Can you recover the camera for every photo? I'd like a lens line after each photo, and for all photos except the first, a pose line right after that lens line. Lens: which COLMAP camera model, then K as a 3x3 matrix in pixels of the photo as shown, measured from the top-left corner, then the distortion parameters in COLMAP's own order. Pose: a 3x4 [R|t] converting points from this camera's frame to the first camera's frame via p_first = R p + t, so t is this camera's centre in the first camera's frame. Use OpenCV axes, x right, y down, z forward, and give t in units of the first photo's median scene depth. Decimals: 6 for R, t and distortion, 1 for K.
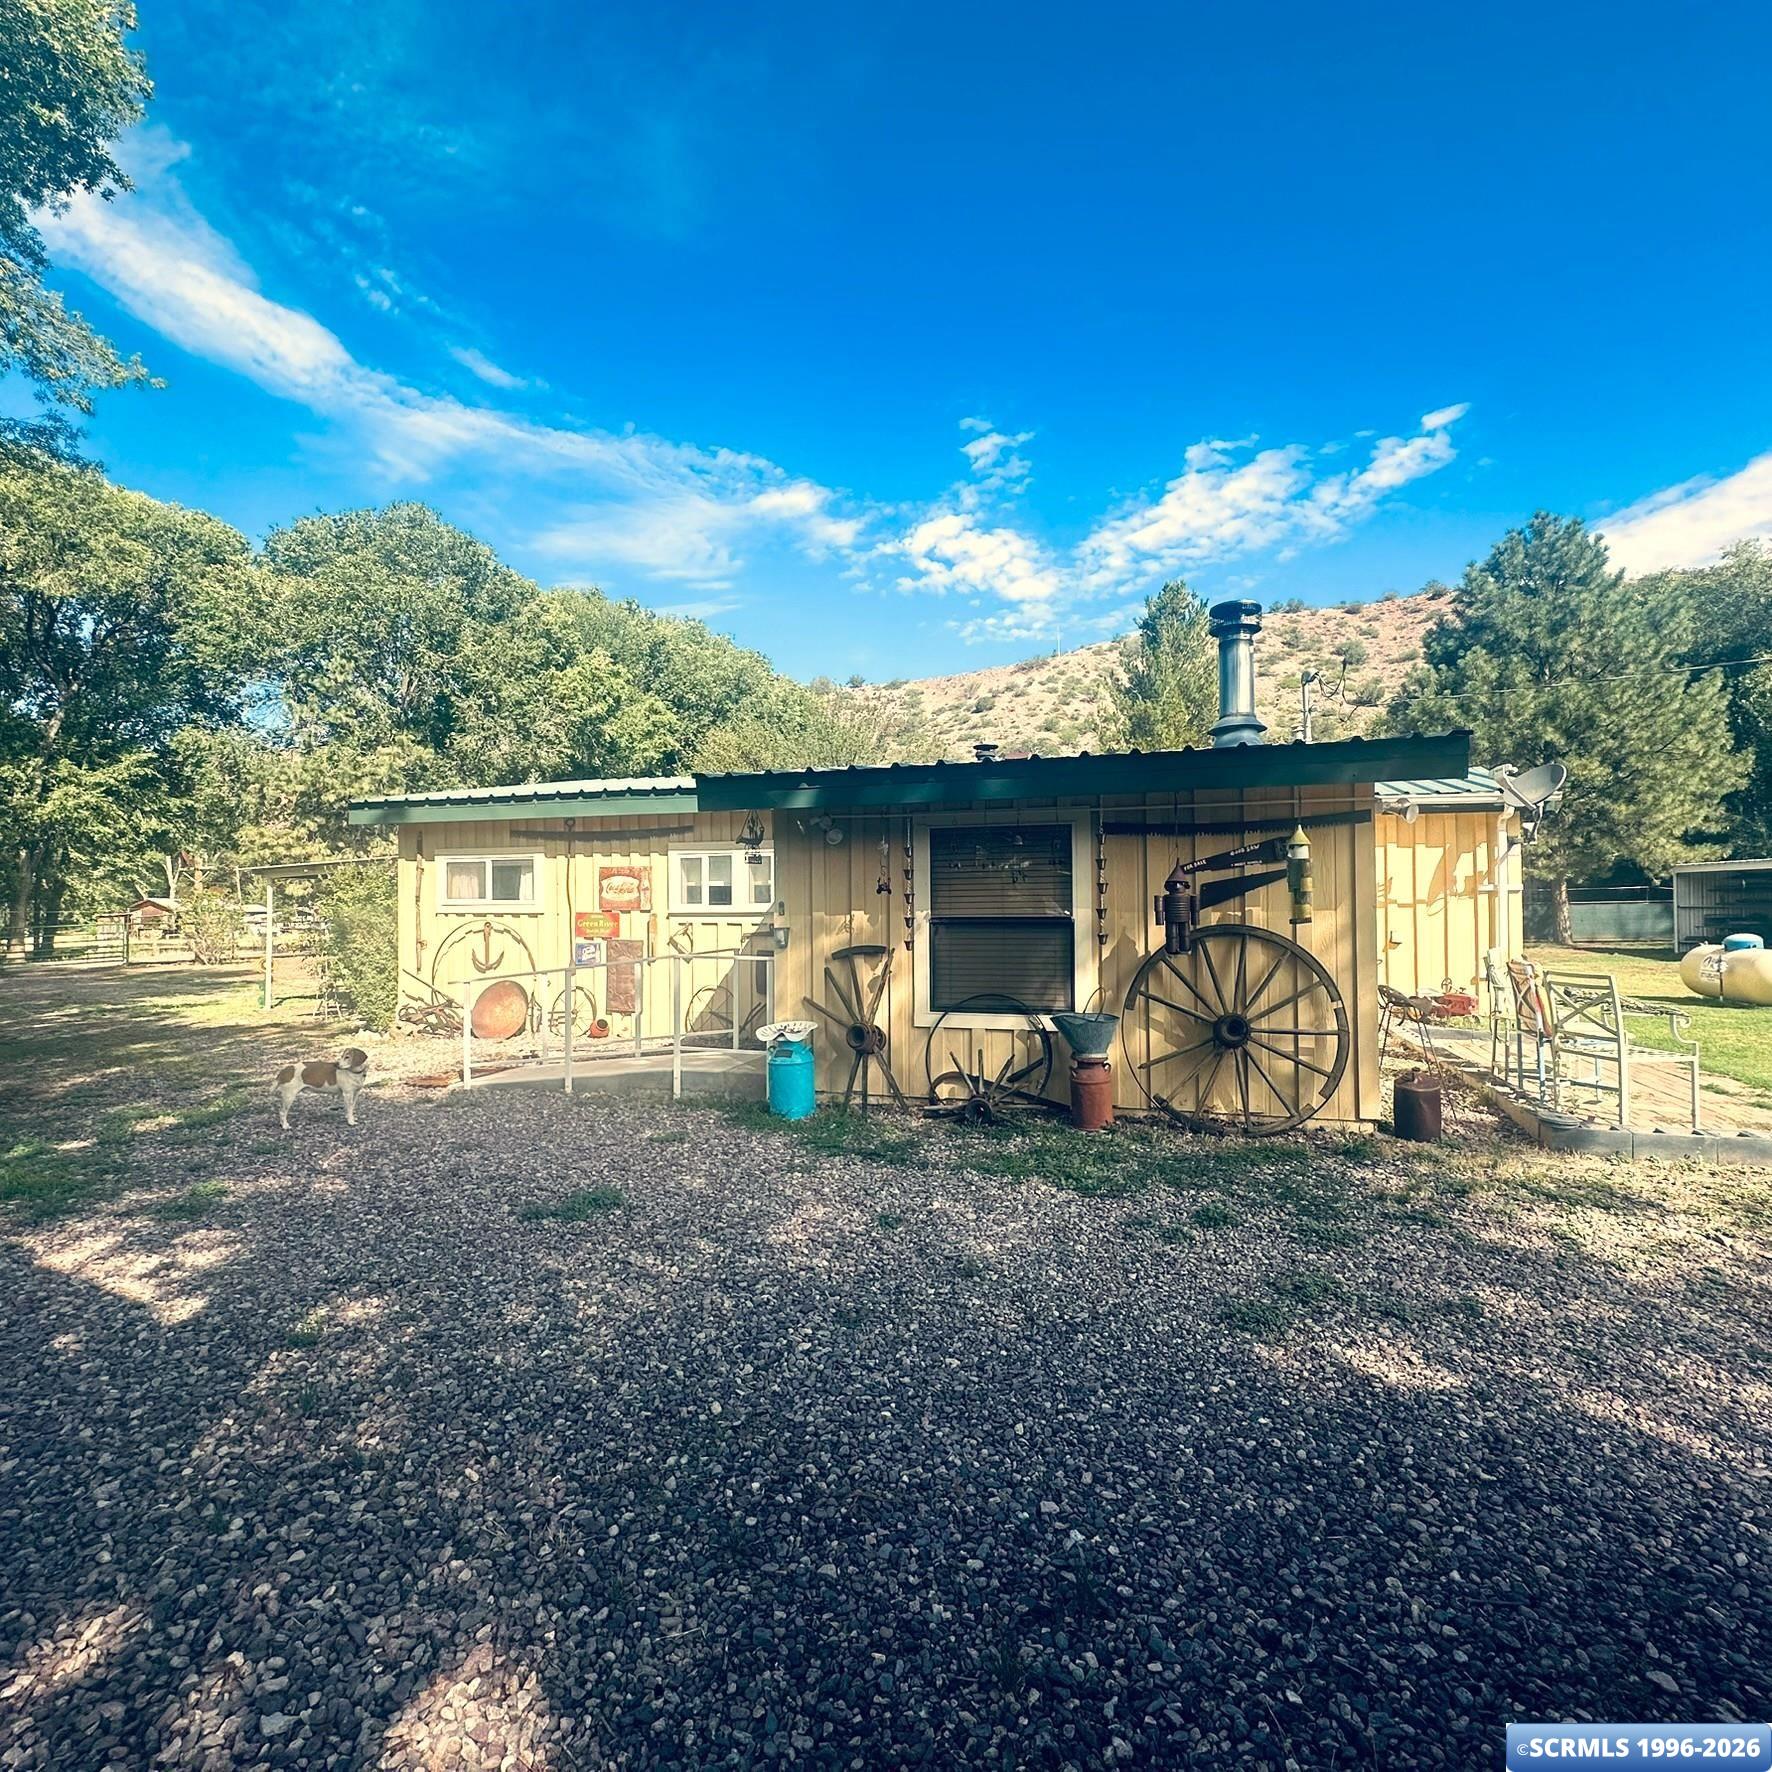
lens RADIAL K [[967.9, 0, 886.0], [0, 967.9, 886.0], [0, 0, 1]] dist [-0.000870, -0.001532]
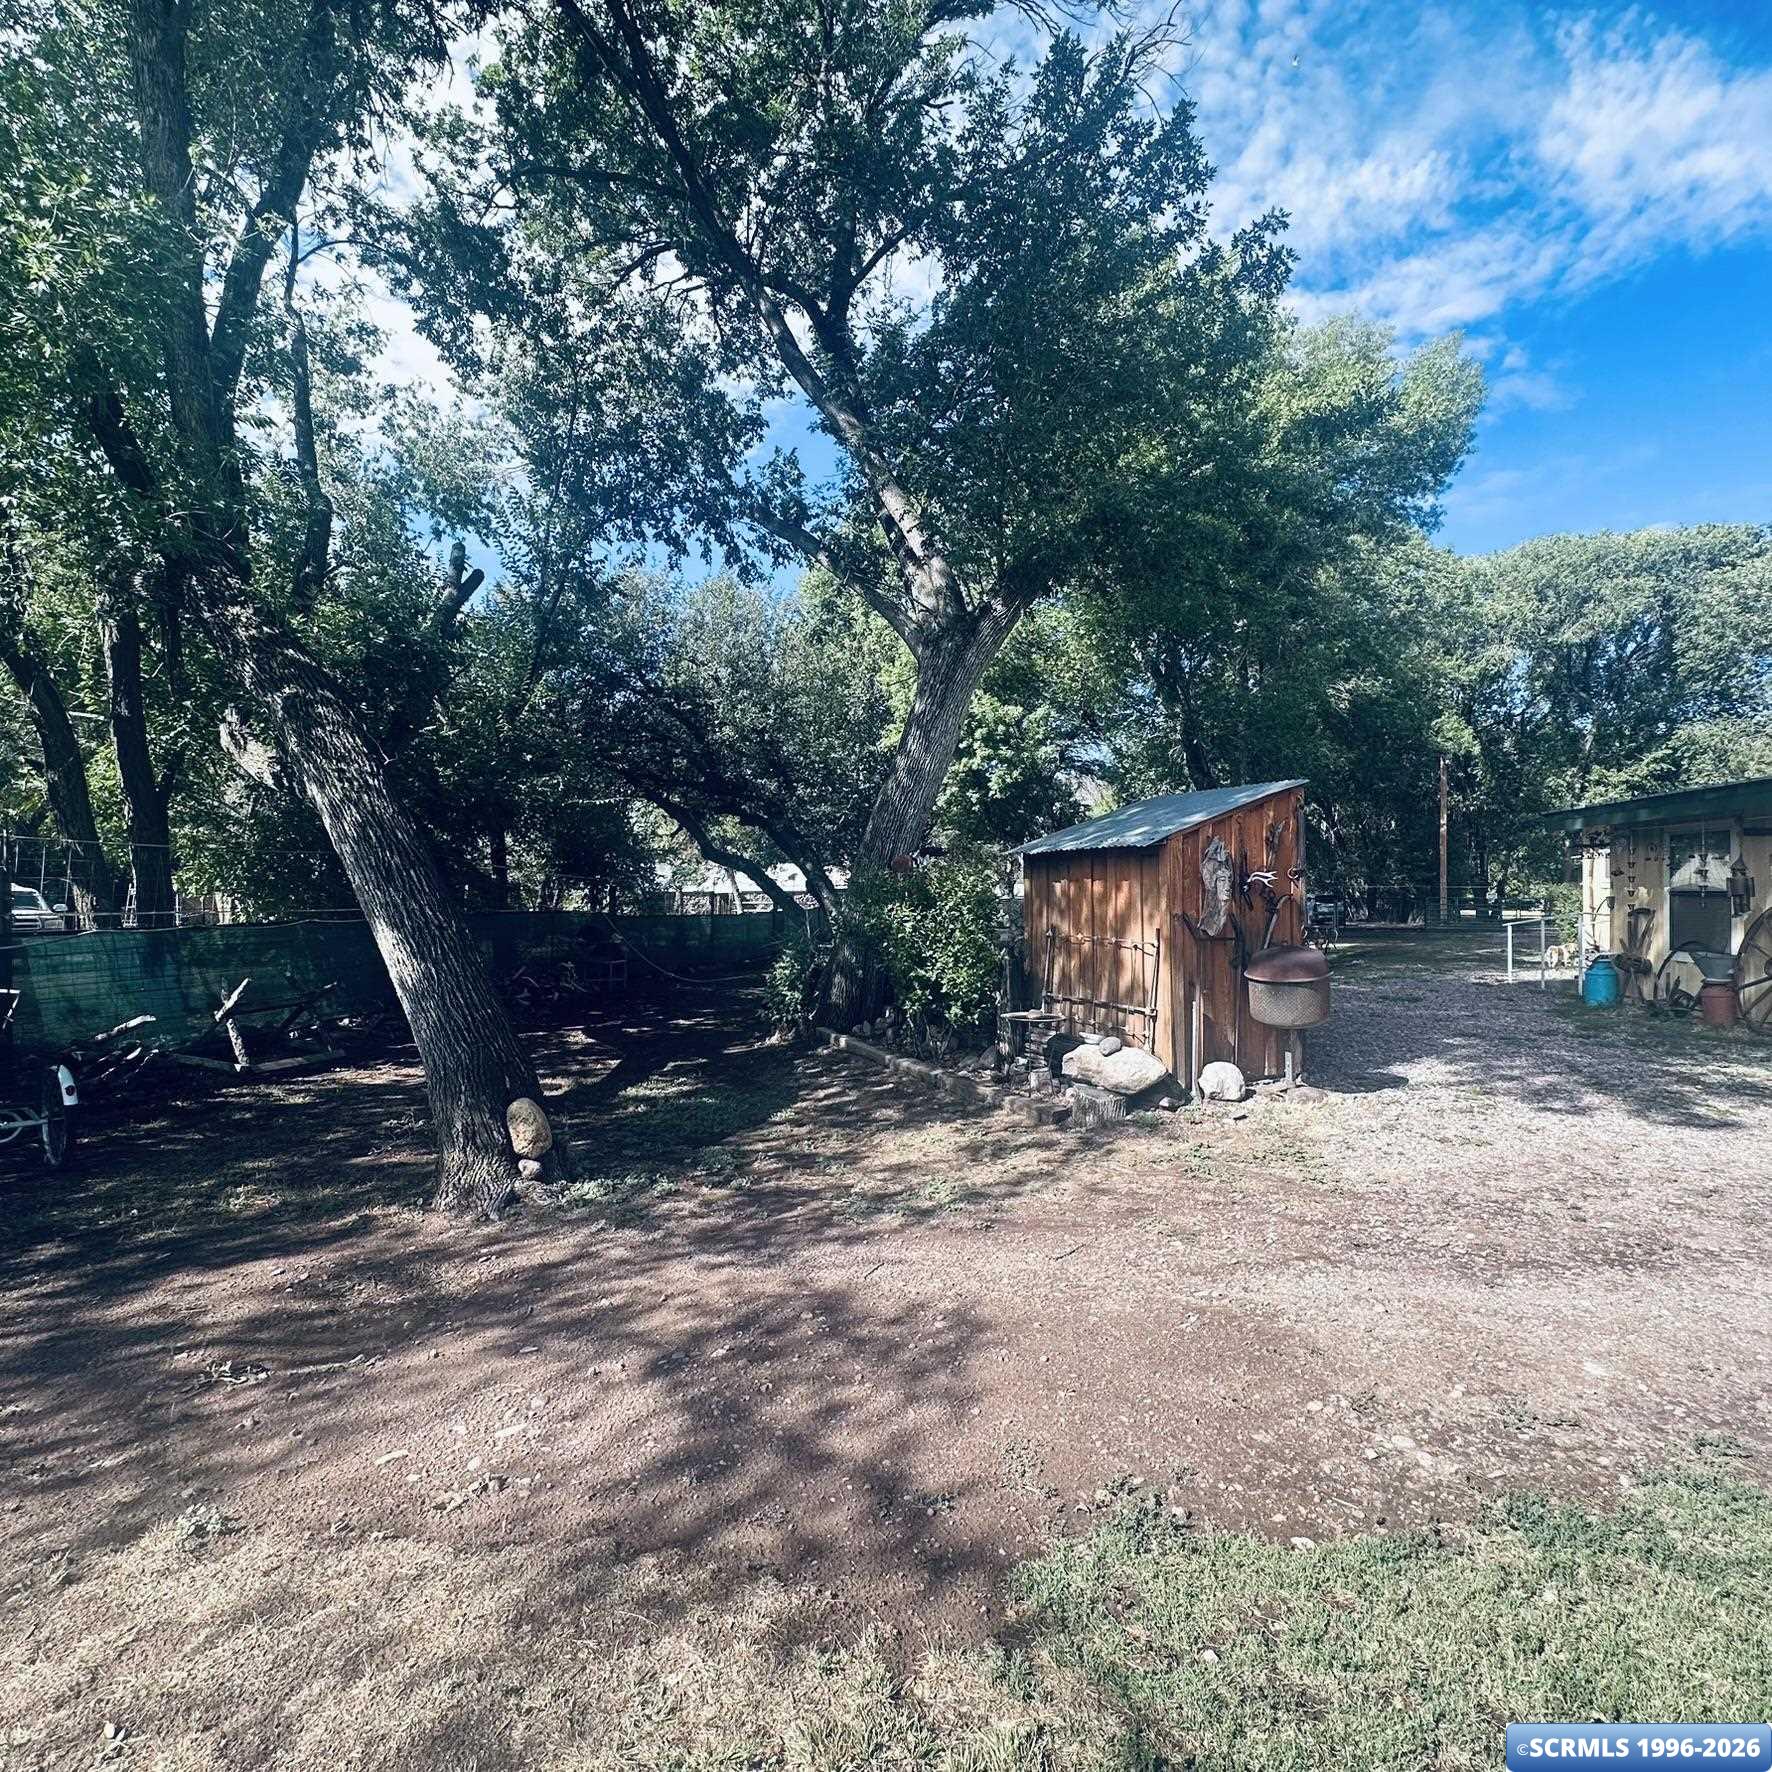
lens RADIAL K [[941.2, 0, 886.0], [0, 941.2, 886.0], [0, 0, 1]] dist [-0.003827, -0.000524]
pose [[0.118667, 0.005641, -0.992918, 0.179785], [0.023037, 0.999699, 0.008433, -0.004463], [0.992667, -0.023874, 0.118502, -0.045203]]
